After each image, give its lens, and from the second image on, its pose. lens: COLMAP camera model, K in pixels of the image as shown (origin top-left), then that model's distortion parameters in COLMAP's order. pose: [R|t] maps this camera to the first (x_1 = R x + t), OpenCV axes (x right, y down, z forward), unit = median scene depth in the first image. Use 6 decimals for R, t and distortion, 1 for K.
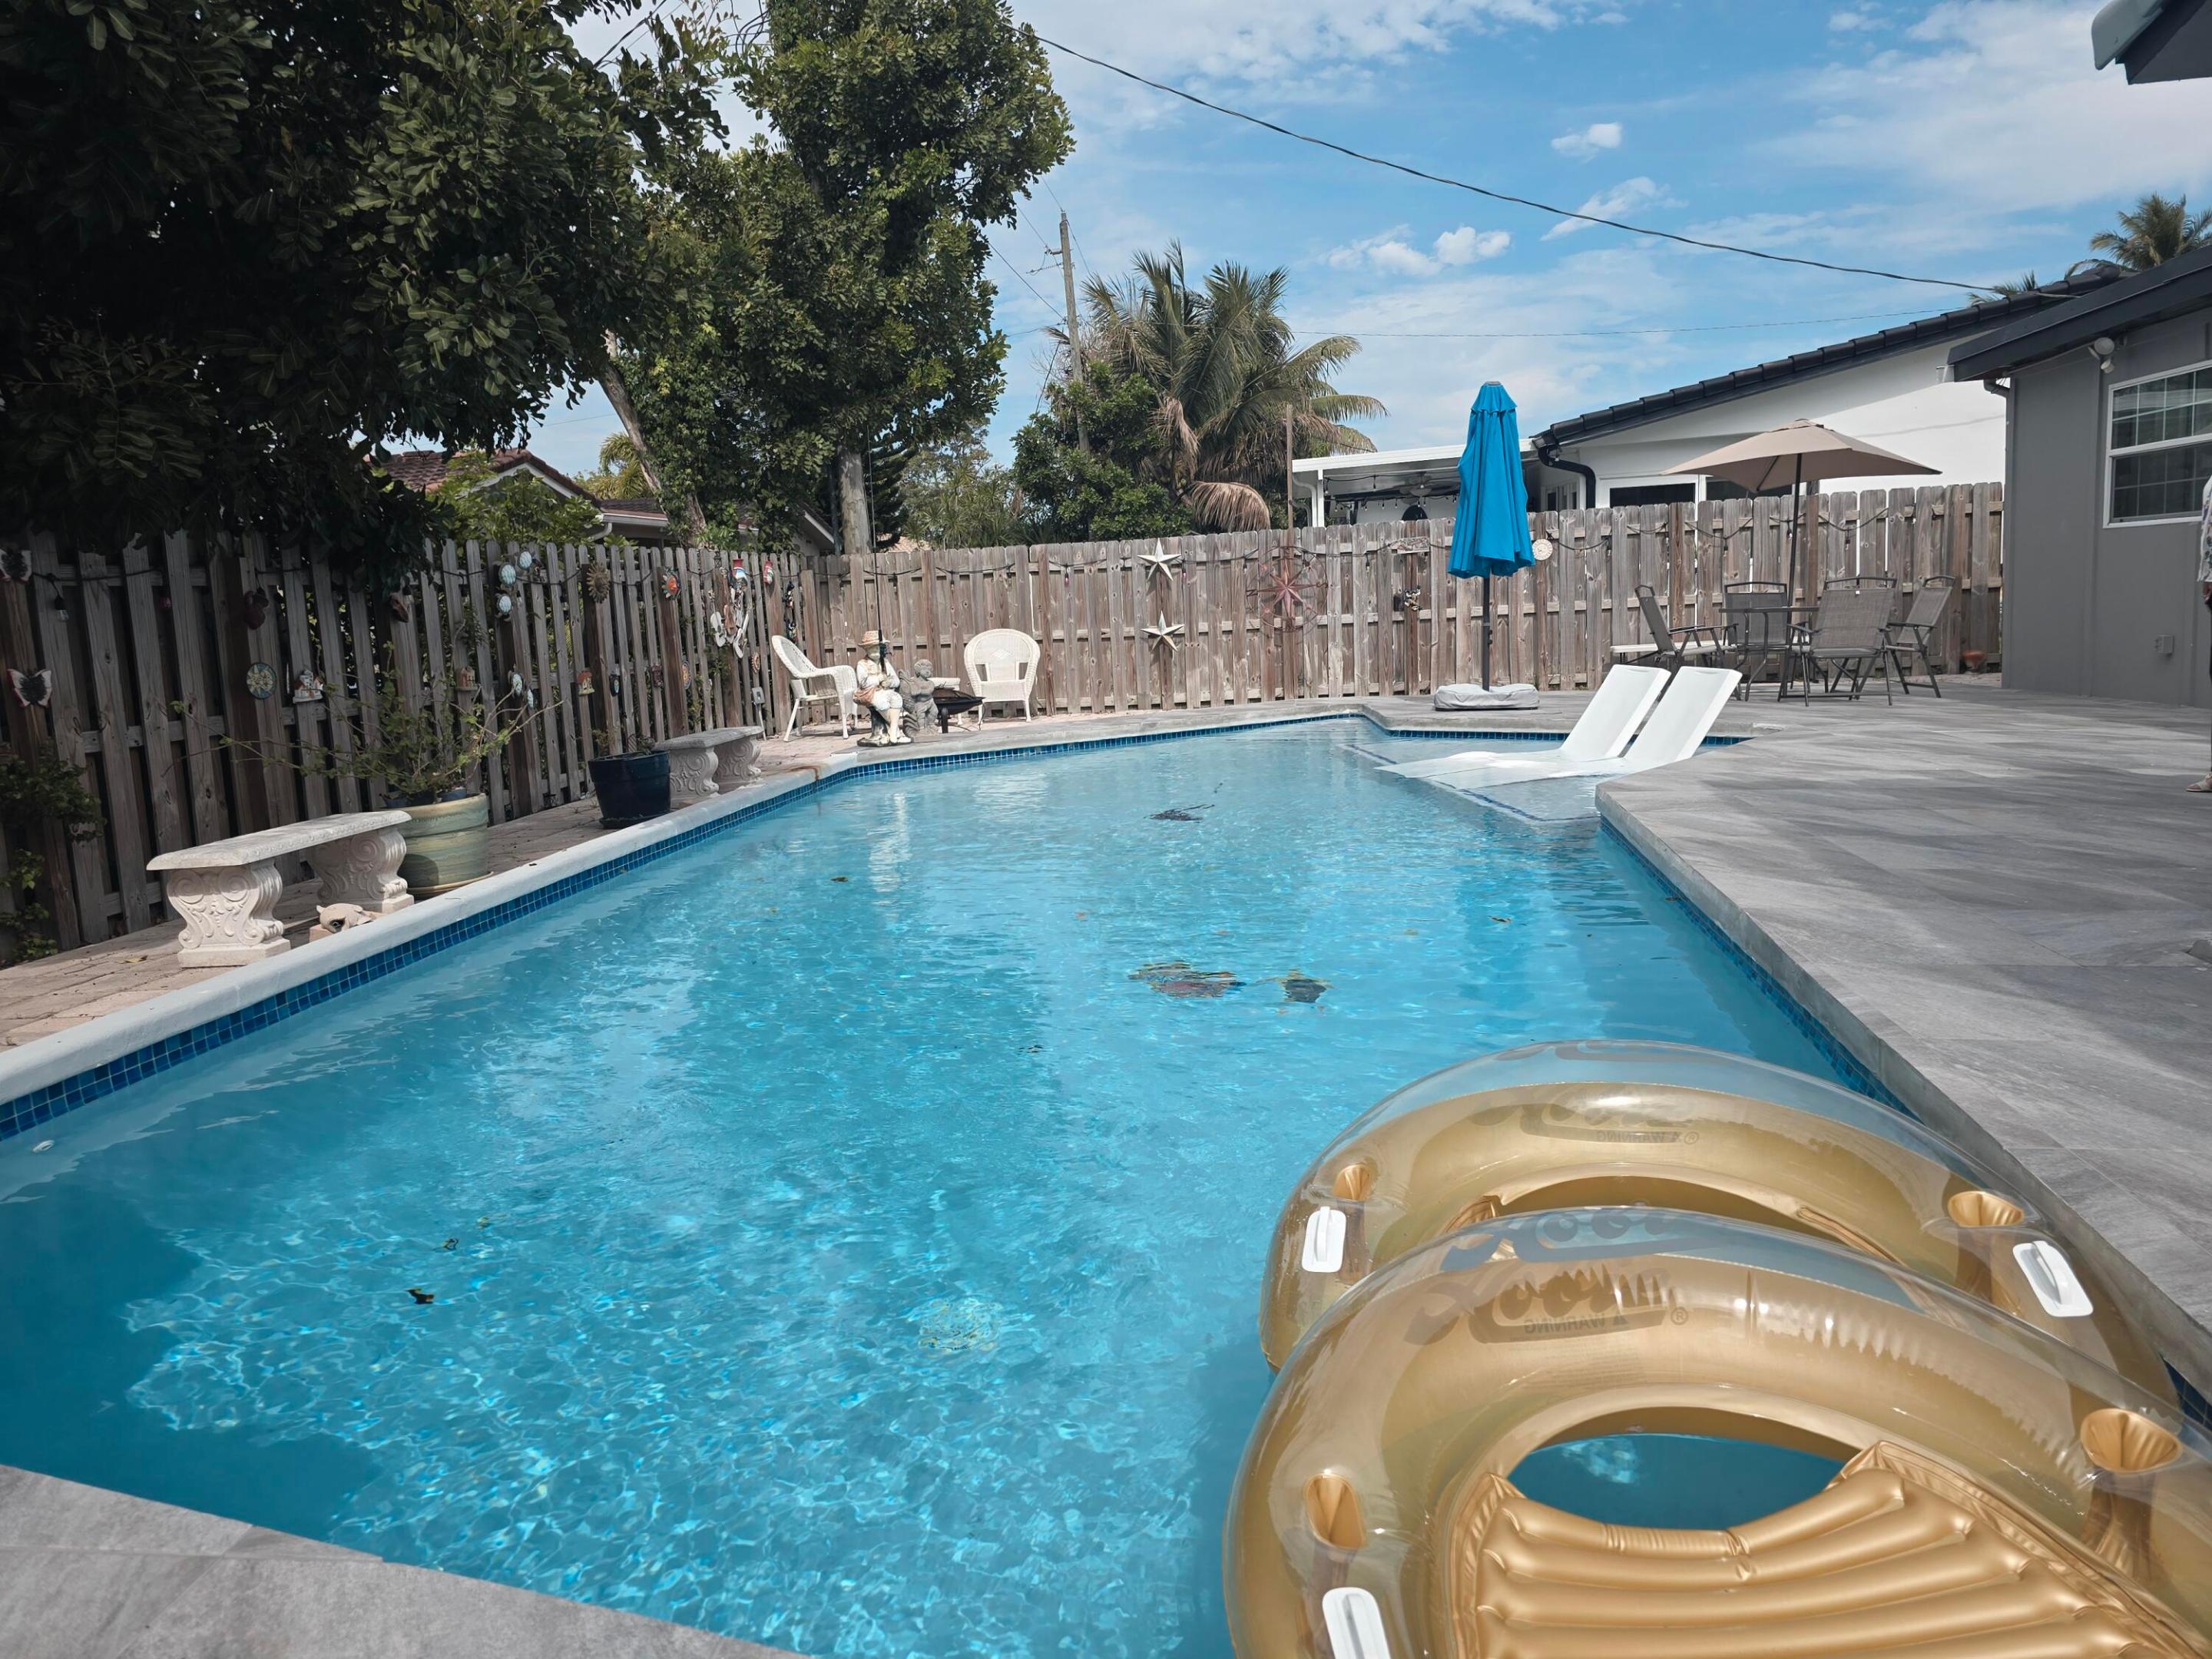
lens RADIAL K [[1492.7, 0, 1098.0], [0, 1492.7, 826.4], [0, 0, 1]] dist [0.056605, -0.060456]
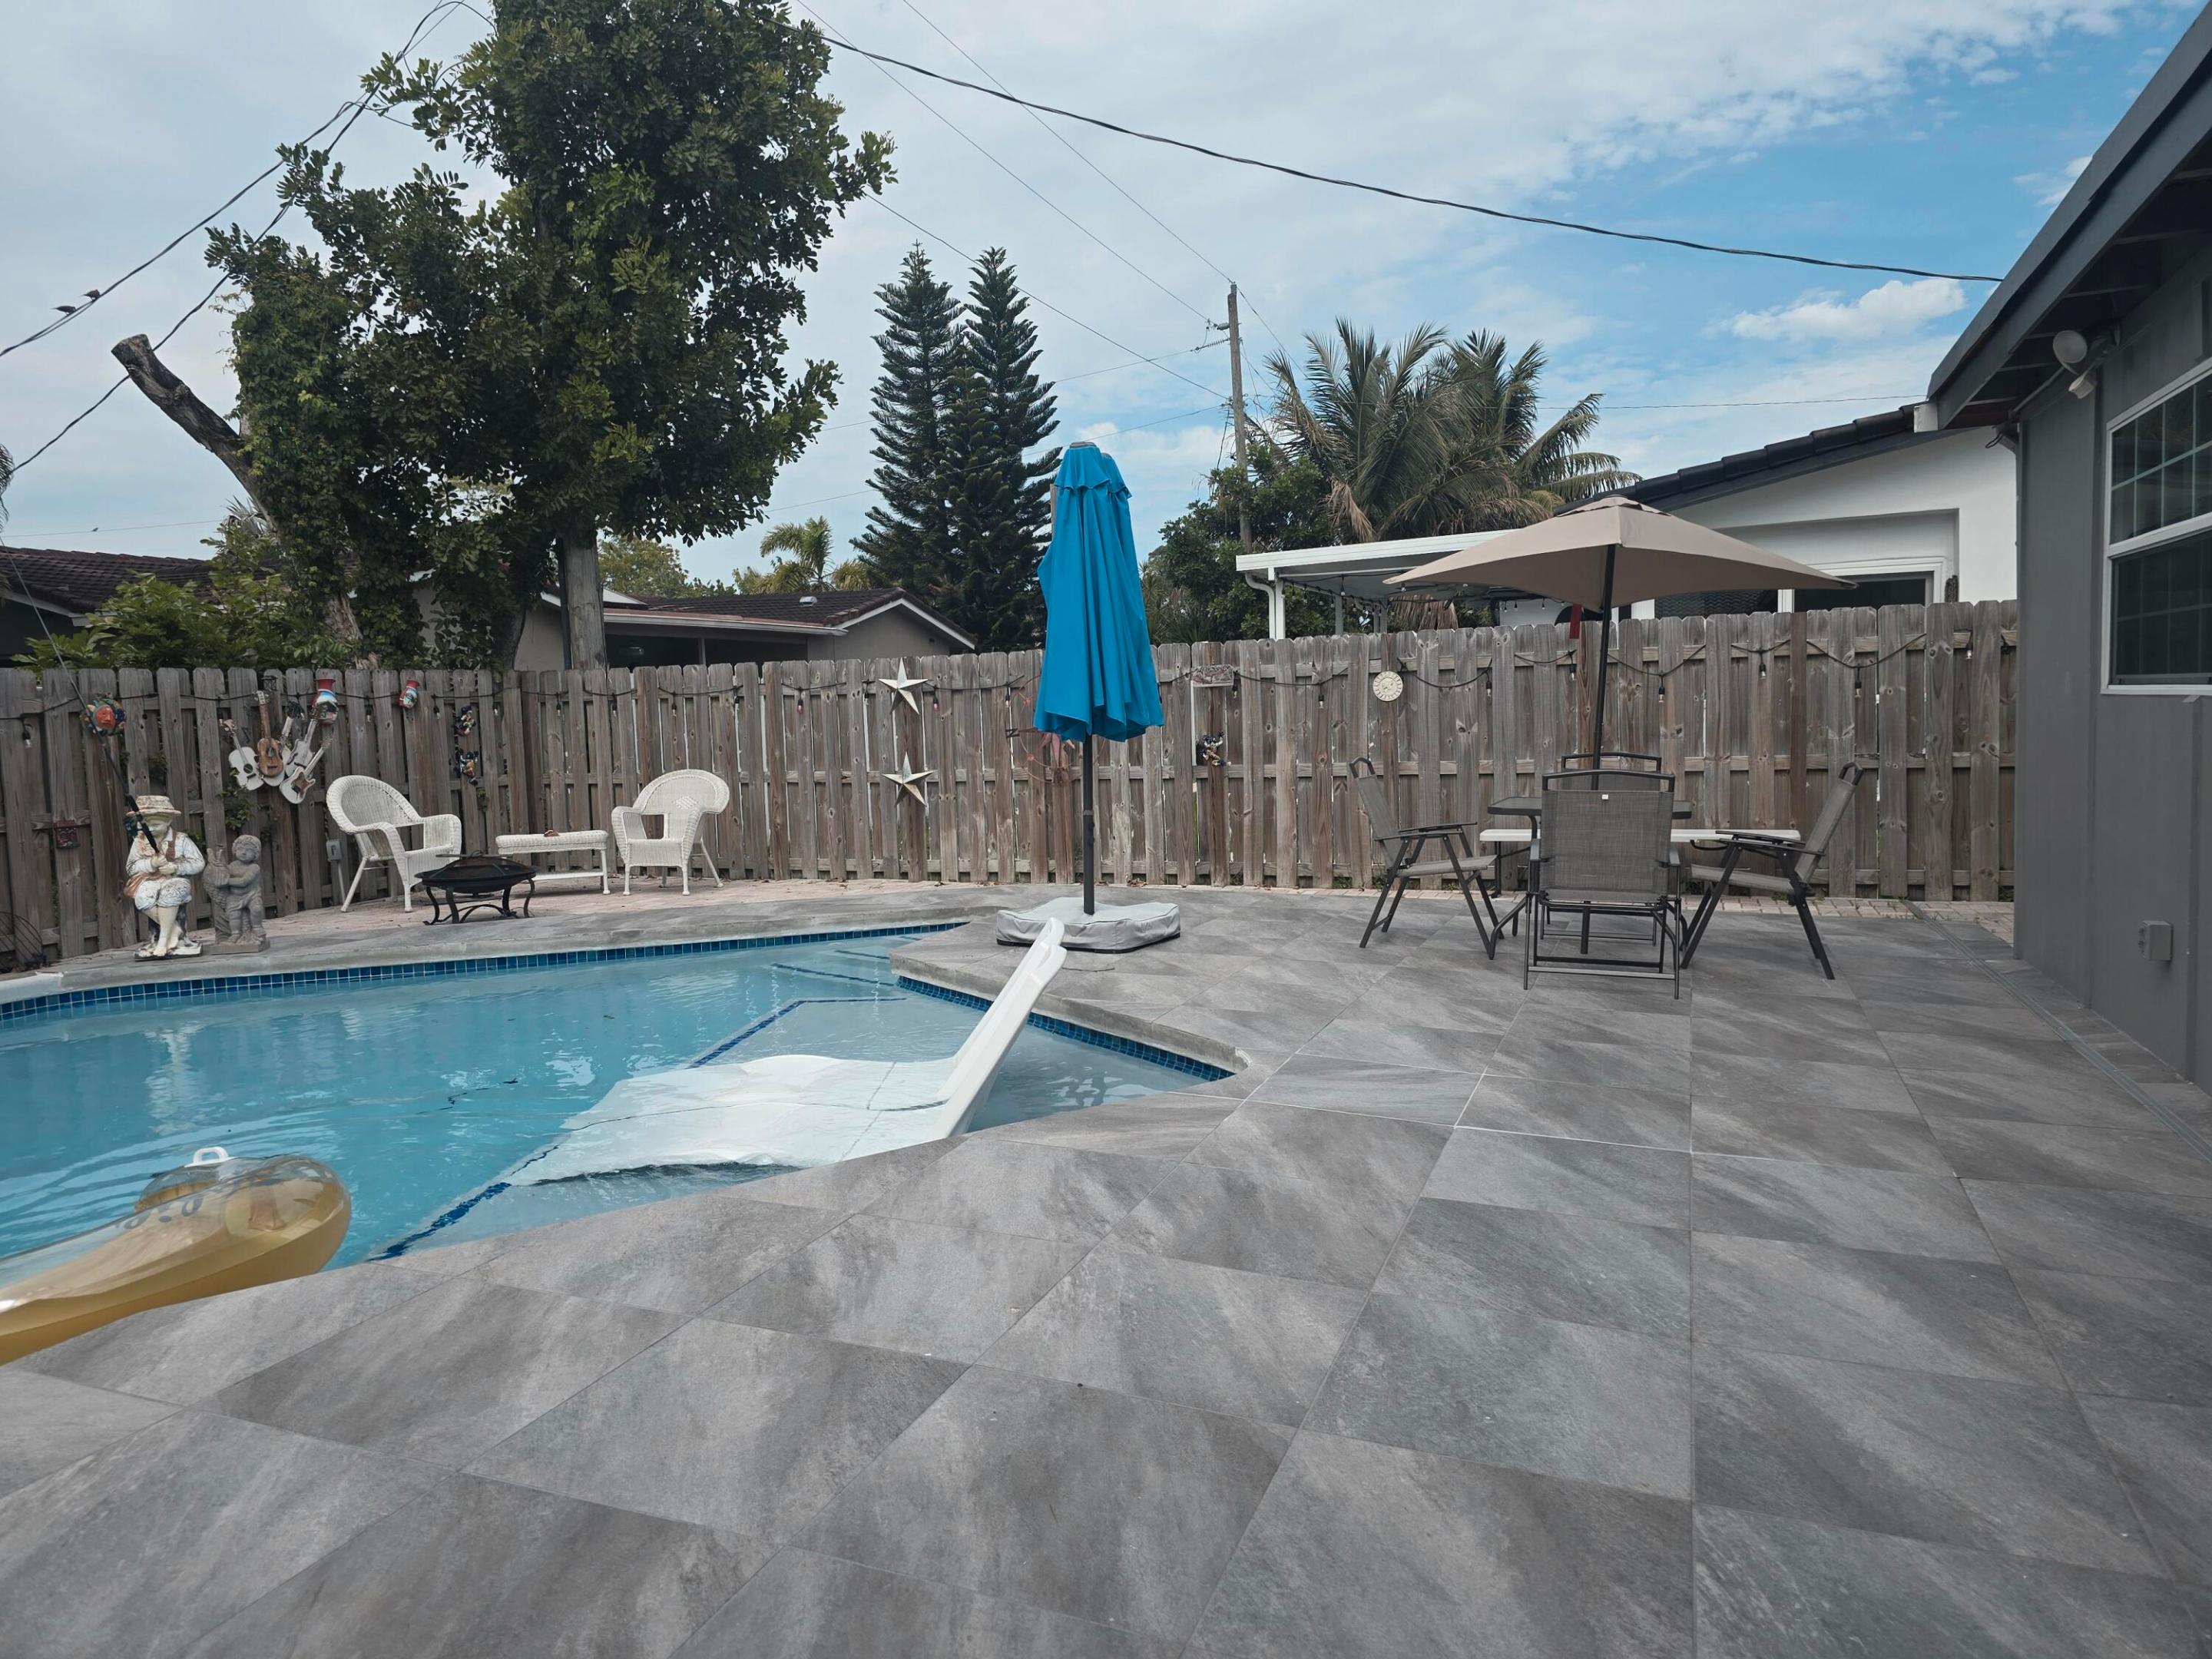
lens RADIAL K [[1492.7, 0, 1088.1], [0, 1492.7, 837.5], [0, 0, 1]] dist [0.056605, -0.060456]
pose [[0.970036, 0.044270, -0.238894, 0.394508], [-0.056039, 0.997515, -0.042697, -0.092215], [0.236410, 0.054805, 0.970107, 0.358405]]
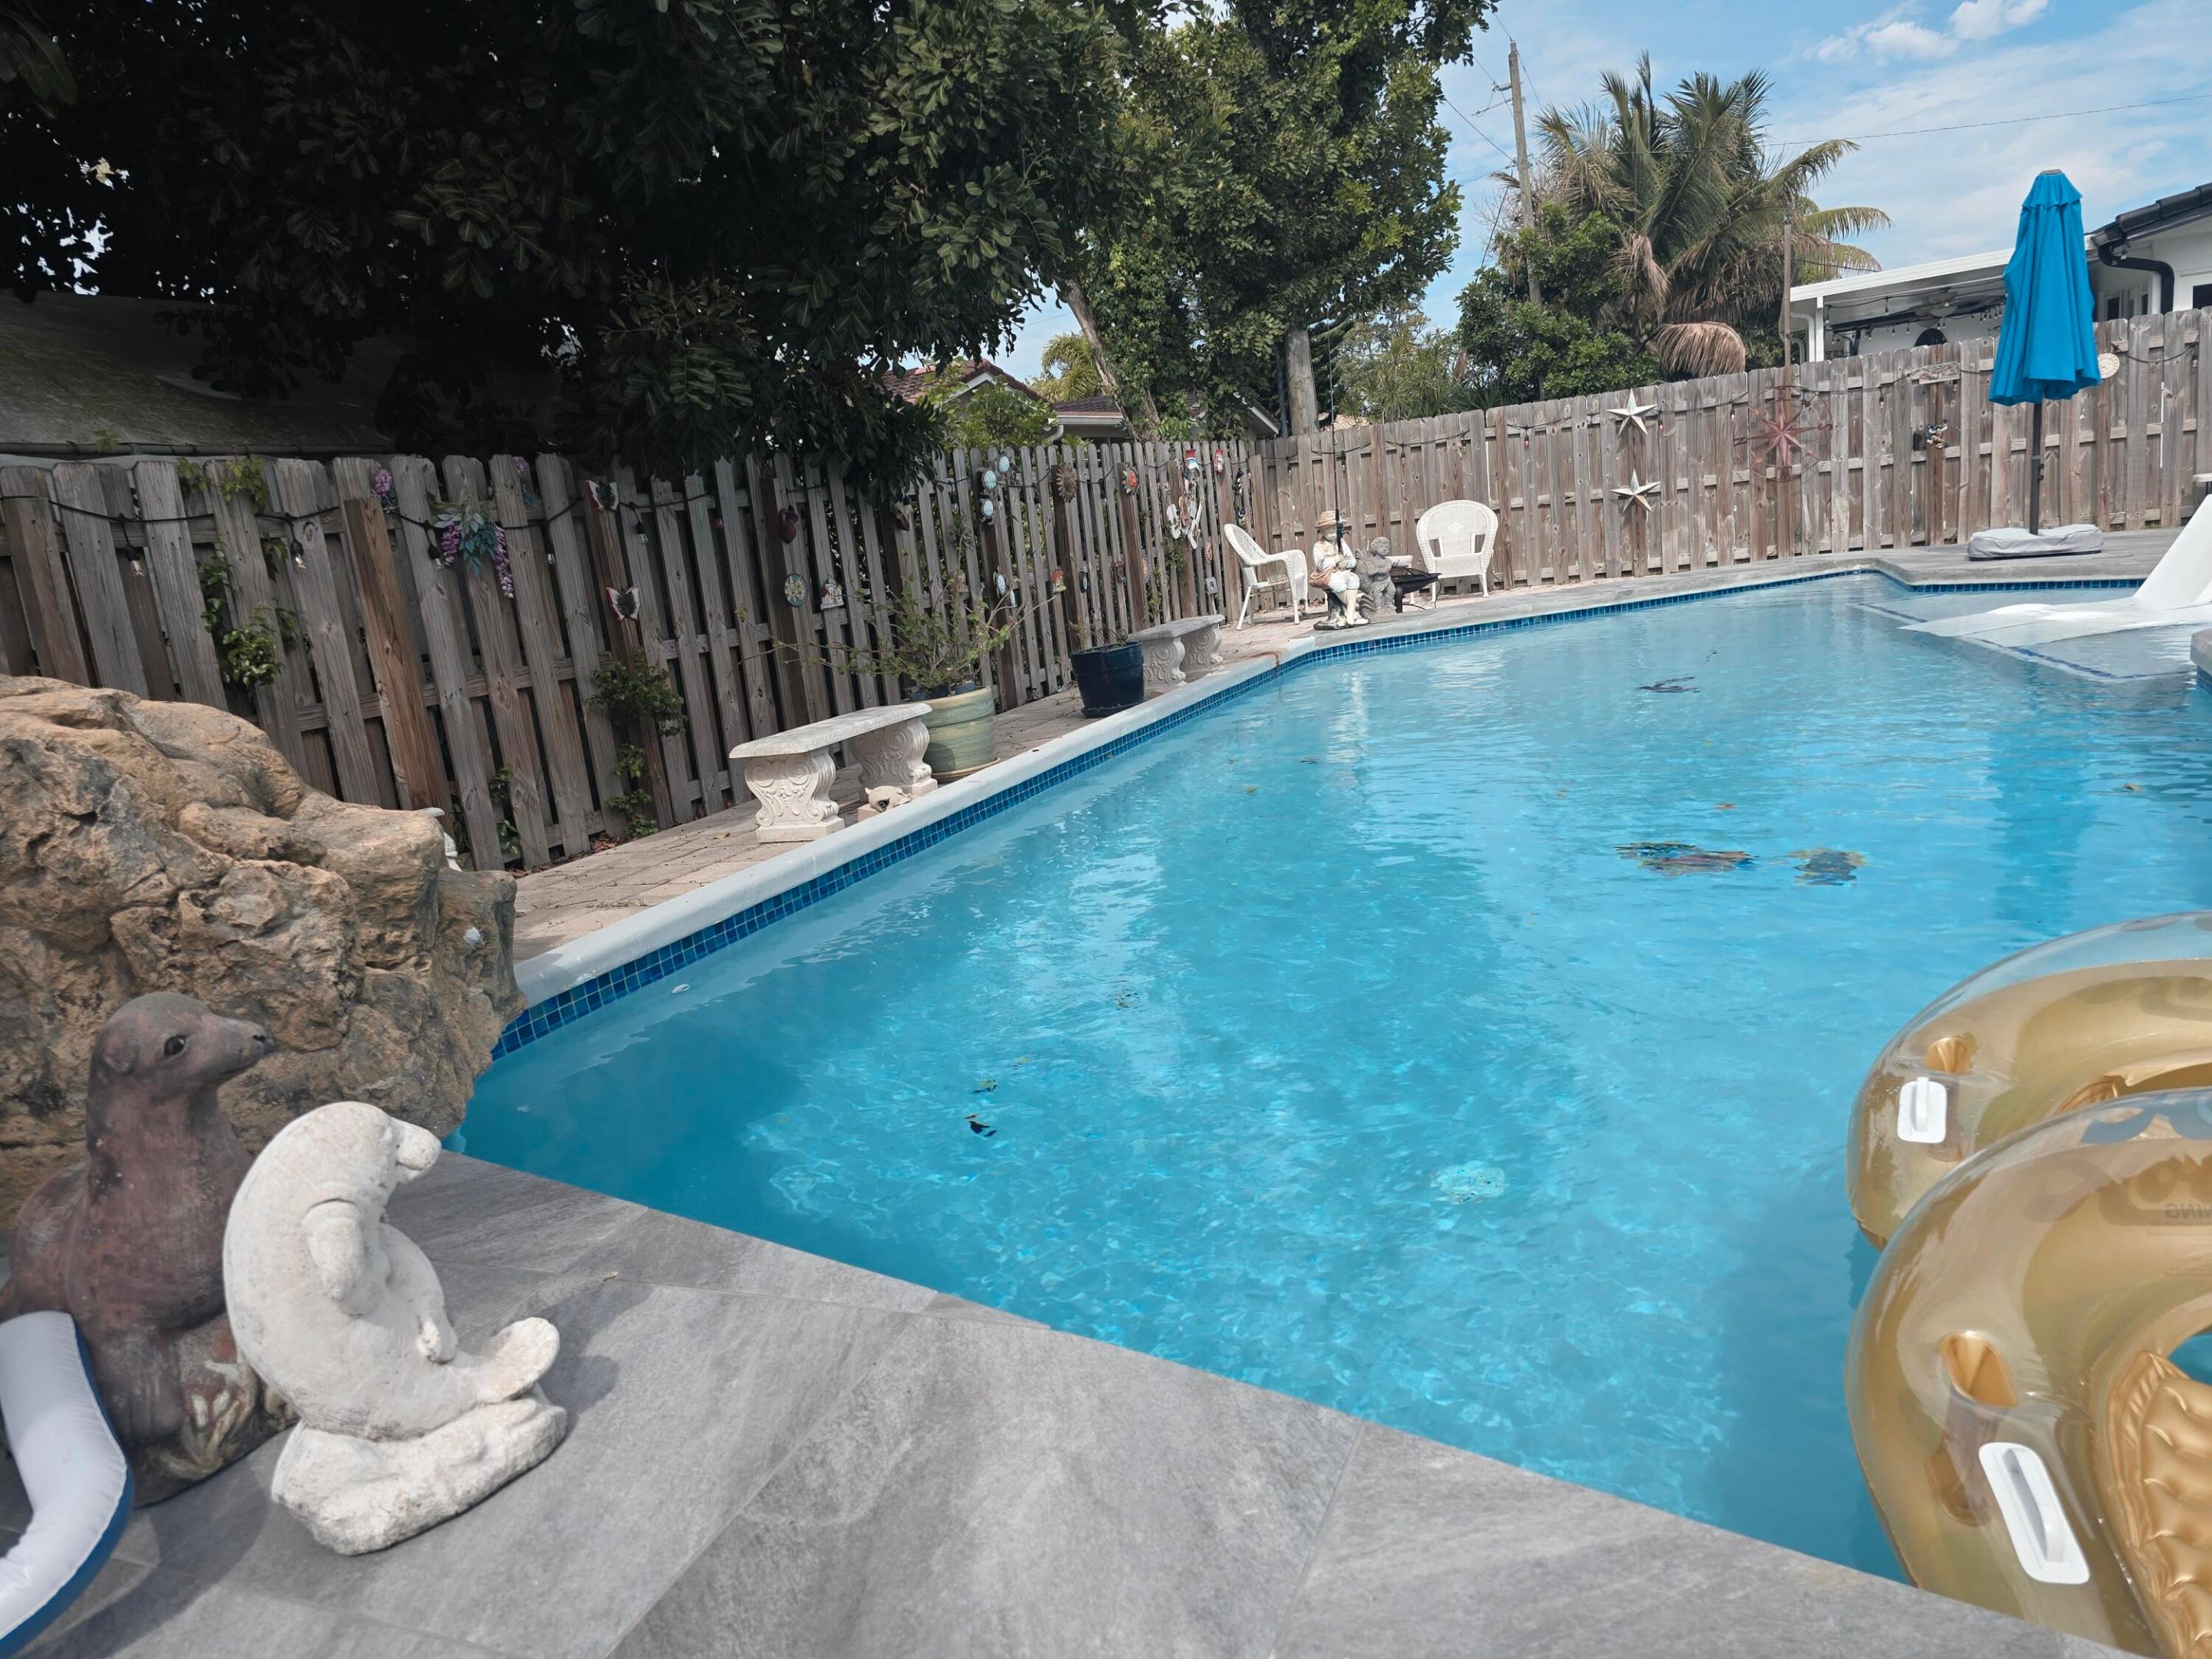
lens RADIAL K [[1492.7, 0, 1111.6], [0, 1492.7, 846.0], [0, 0, 1]] dist [0.056605, -0.060456]
pose [[0.961353, -0.000952, -0.275318, -0.015432], [0.025030, 0.996155, 0.083954, 0.002923], [0.274179, -0.087600, 0.957680, -0.008086]]
